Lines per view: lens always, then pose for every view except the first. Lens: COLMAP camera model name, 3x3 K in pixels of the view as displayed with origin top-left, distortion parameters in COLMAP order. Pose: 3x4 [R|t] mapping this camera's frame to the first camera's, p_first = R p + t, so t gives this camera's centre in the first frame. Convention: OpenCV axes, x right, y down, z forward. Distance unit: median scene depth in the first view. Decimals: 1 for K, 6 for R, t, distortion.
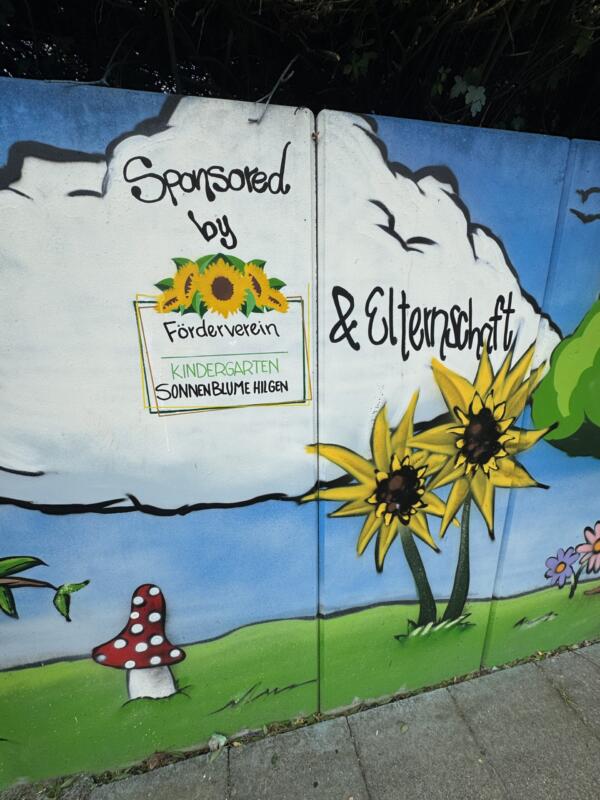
lens RADIAL K [[321.8, 0, 297.7], [0, 321.8, 399.6], [0, 0, 1]] dist [-0.006396, 0.002429]
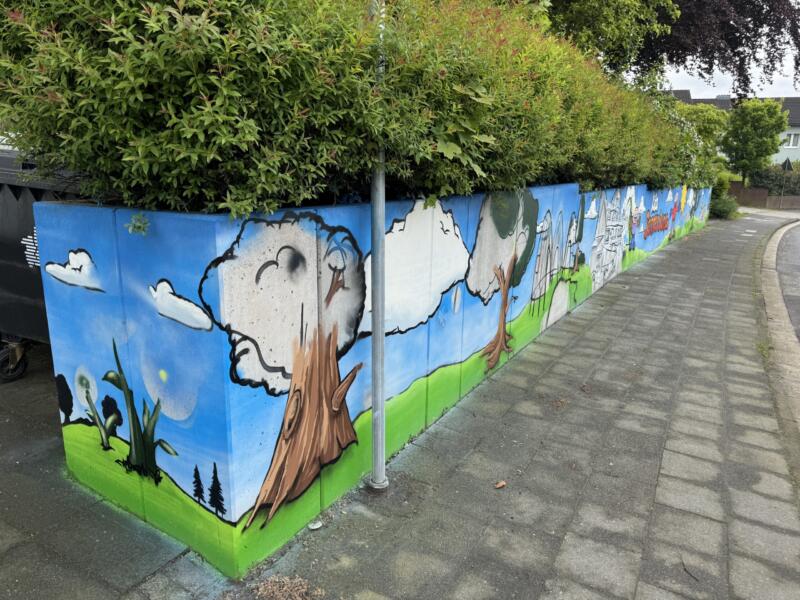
lens RADIAL K [[562.7, 0, 397.8], [0, 562.7, 297.0], [0, 0, 1]] dist [0.067583, -0.076256]
pose [[0.666363, -0.138581, 0.732636, -3.662828], [0.166790, 0.985382, 0.034687, -0.111002], [-0.726734, 0.099082, 0.679736, -2.104027]]
